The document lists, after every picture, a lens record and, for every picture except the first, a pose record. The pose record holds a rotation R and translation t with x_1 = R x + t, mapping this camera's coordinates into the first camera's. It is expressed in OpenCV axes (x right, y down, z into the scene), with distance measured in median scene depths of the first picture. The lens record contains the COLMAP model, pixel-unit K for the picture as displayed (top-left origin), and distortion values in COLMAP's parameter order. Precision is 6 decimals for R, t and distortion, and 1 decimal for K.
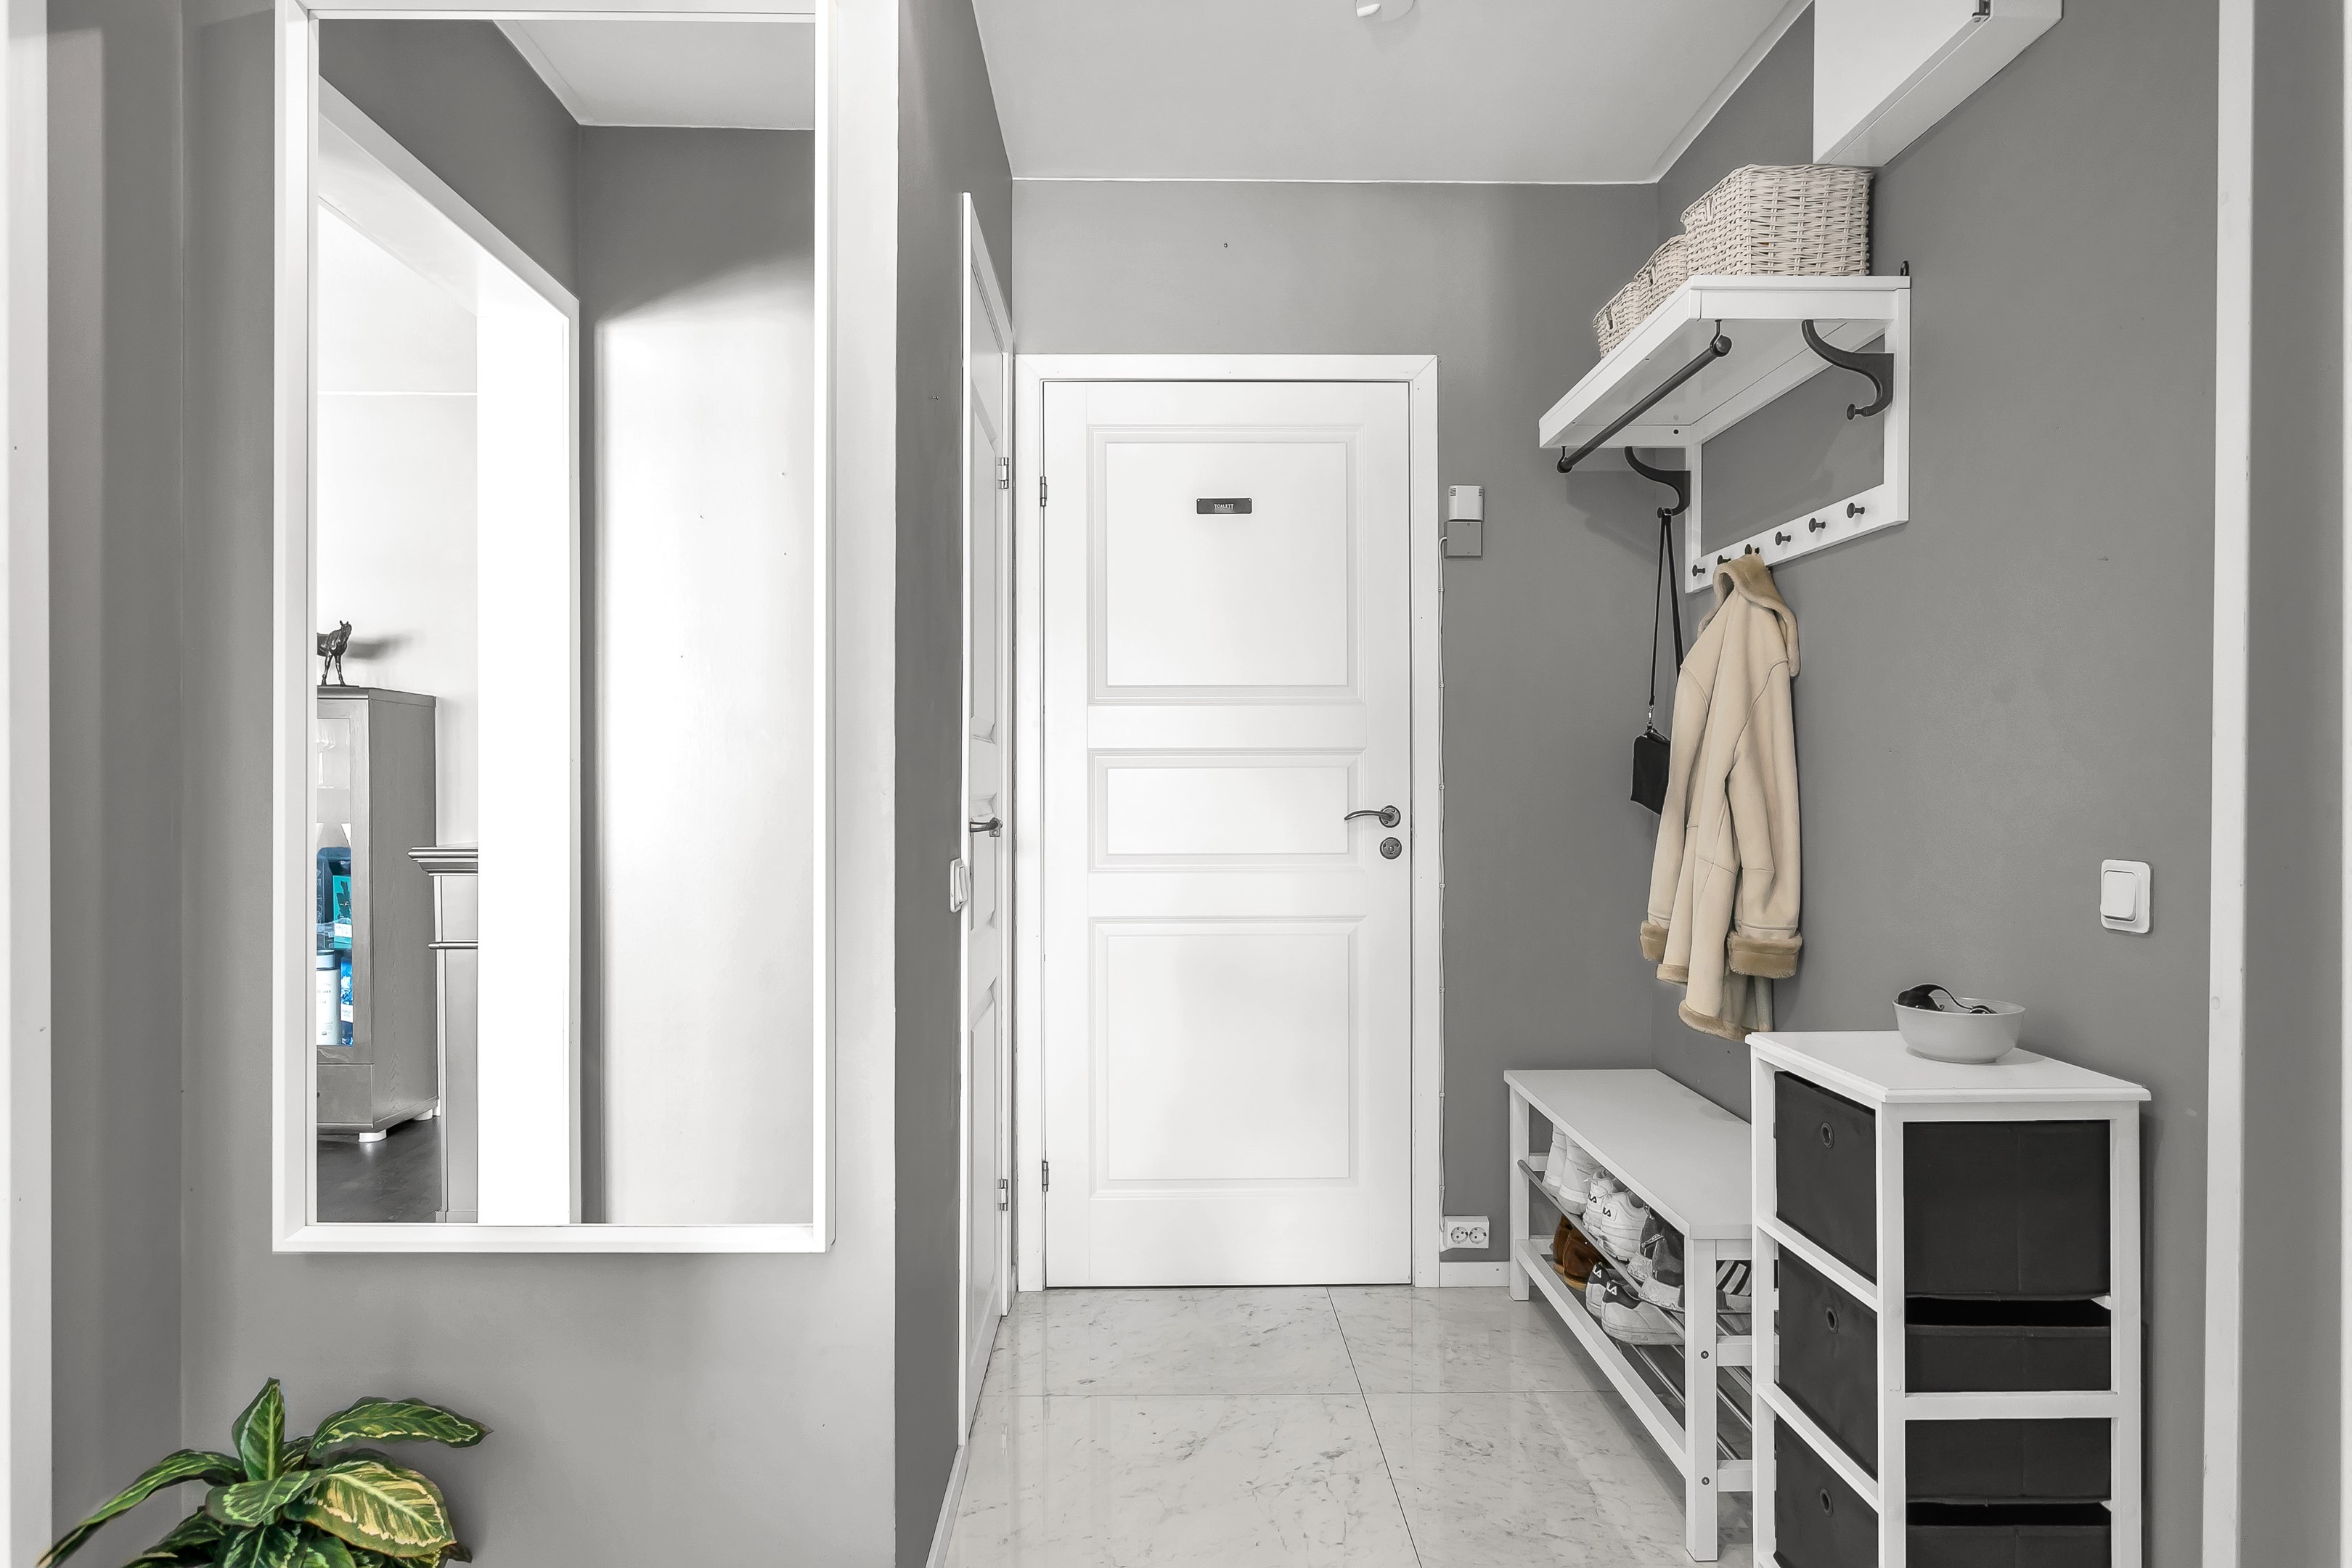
lens RADIAL K [[1445.4, 0, 1174.1], [0, 1445.4, 797.7], [0, 0, 1]] dist [0.000045, 0.001085]
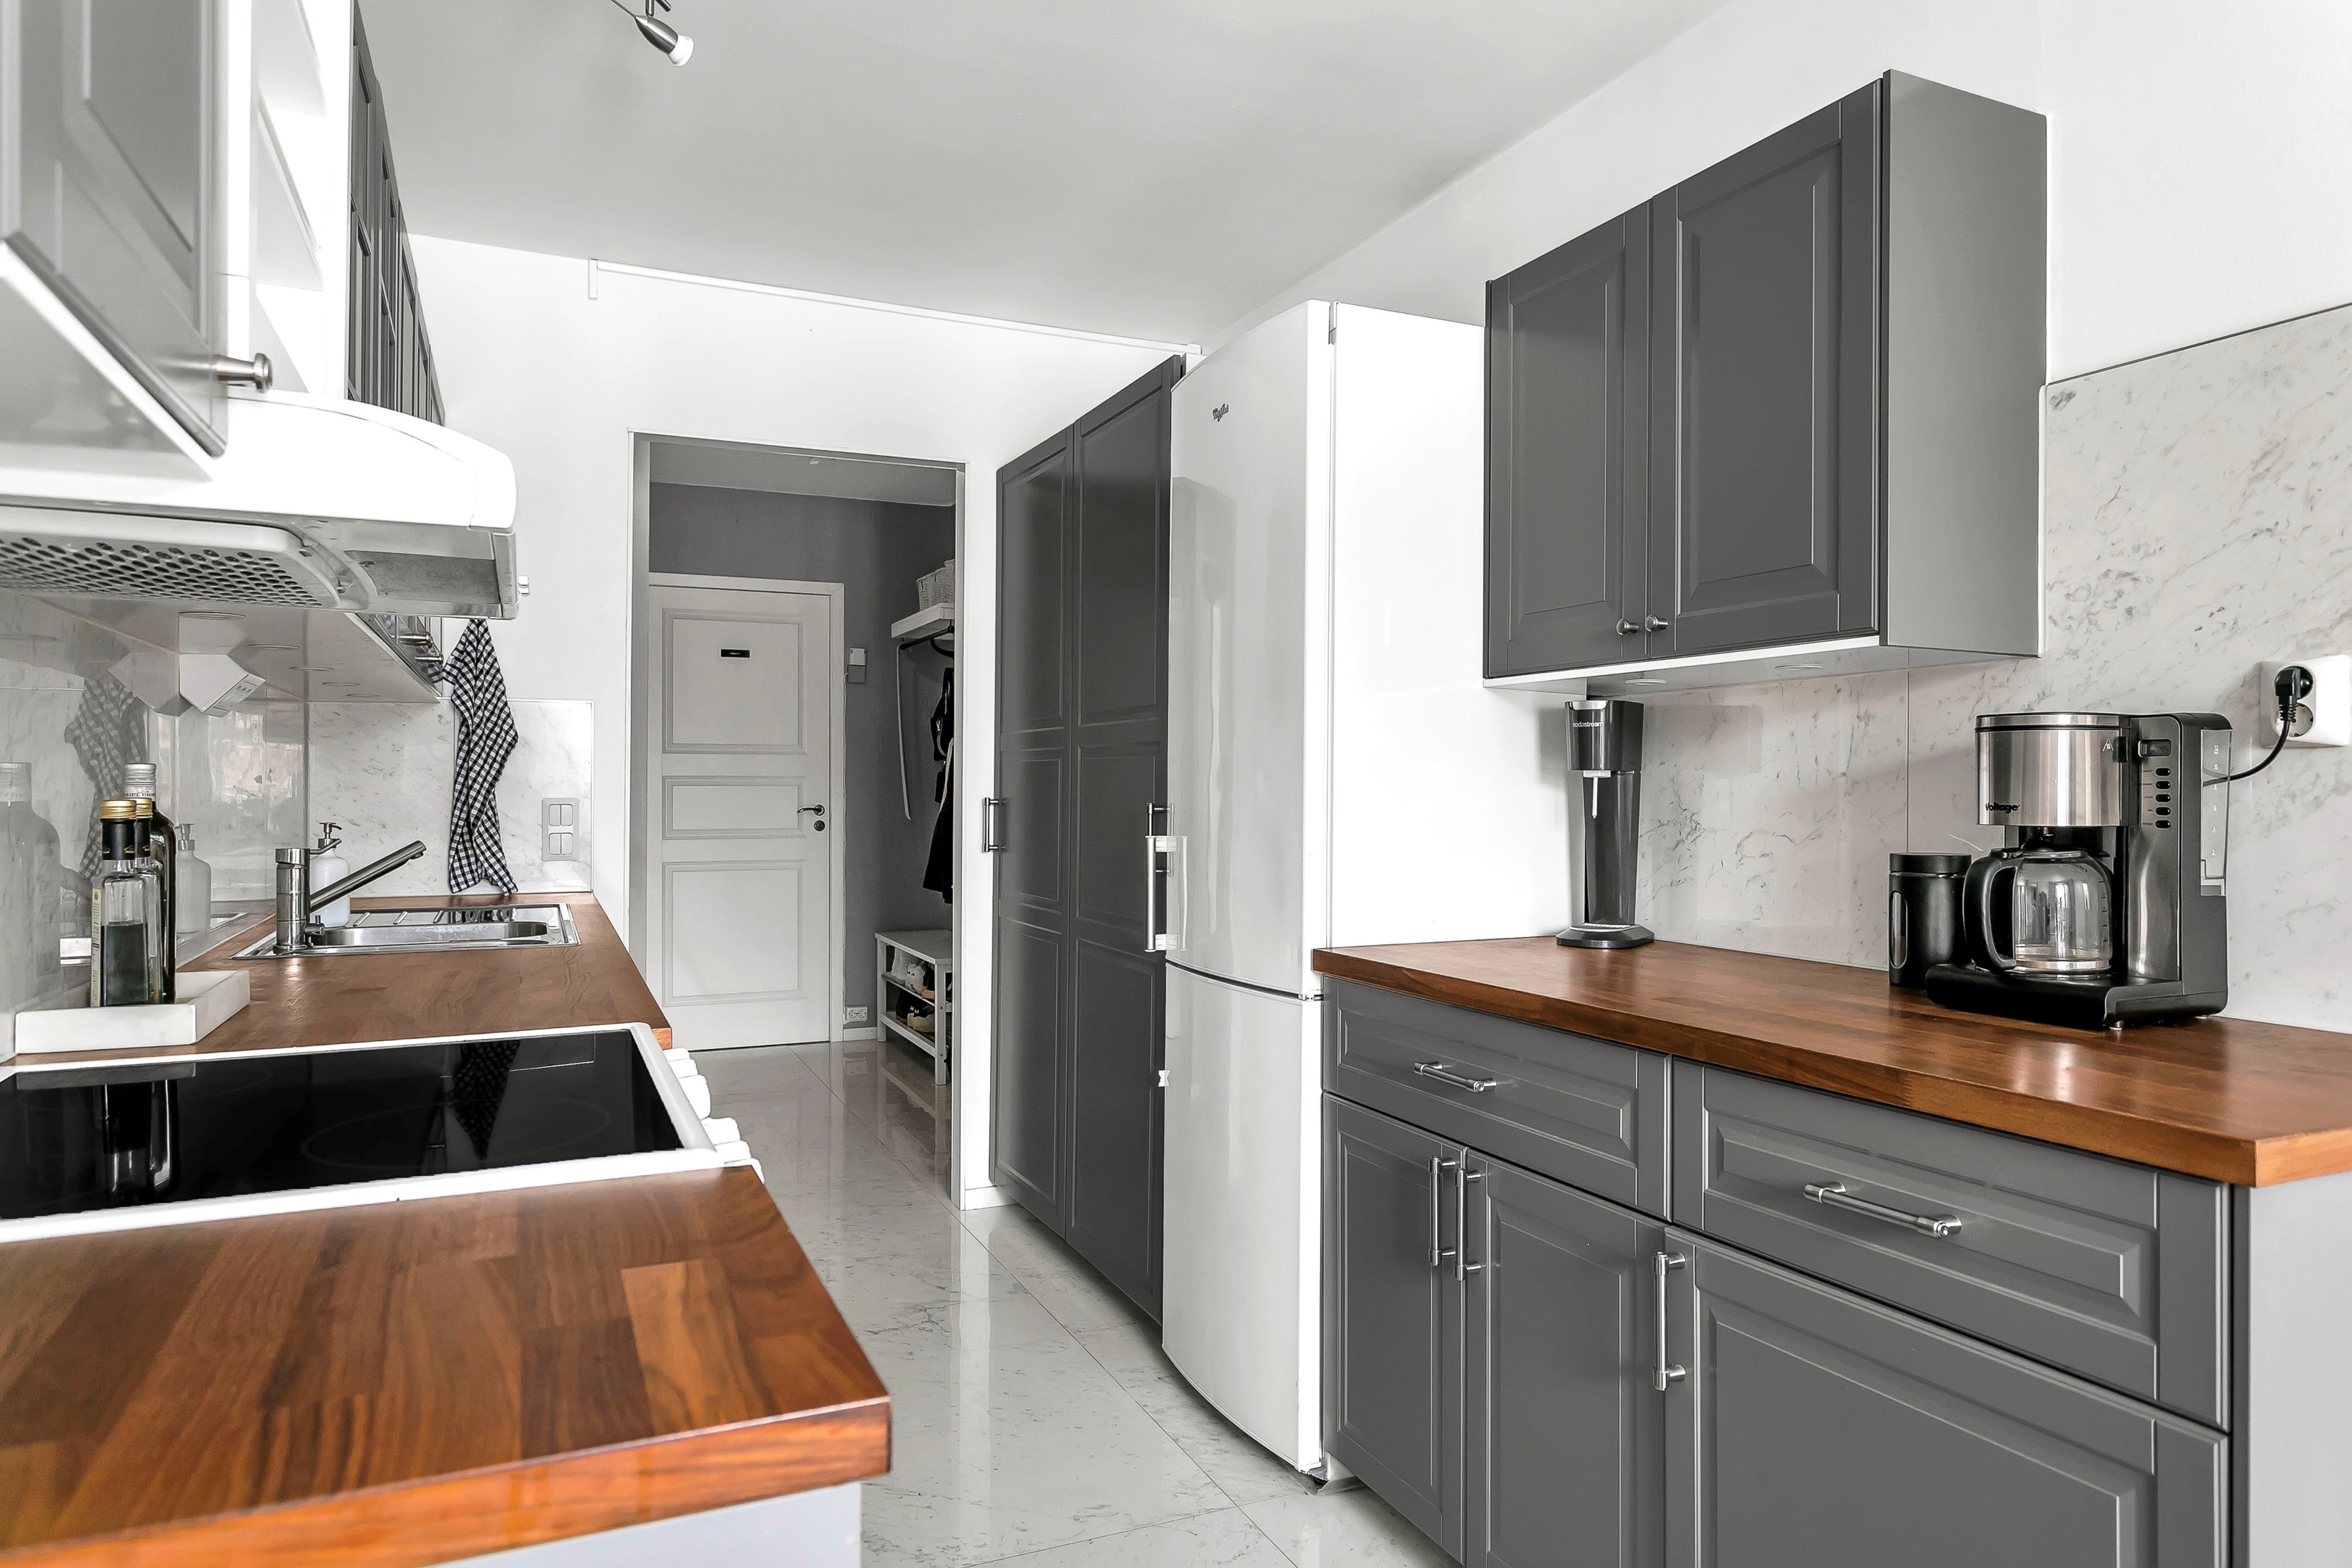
lens RADIAL K [[1445.4, 0, 1174.6], [0, 1445.4, 783.2], [0, 0, 1]] dist [0.000045, 0.001085]
pose [[0.919017, 0.003266, 0.394205, -0.192773], [-0.006239, 0.999961, 0.006260, -0.040769], [-0.394169, -0.008213, 0.919001, -1.063511]]
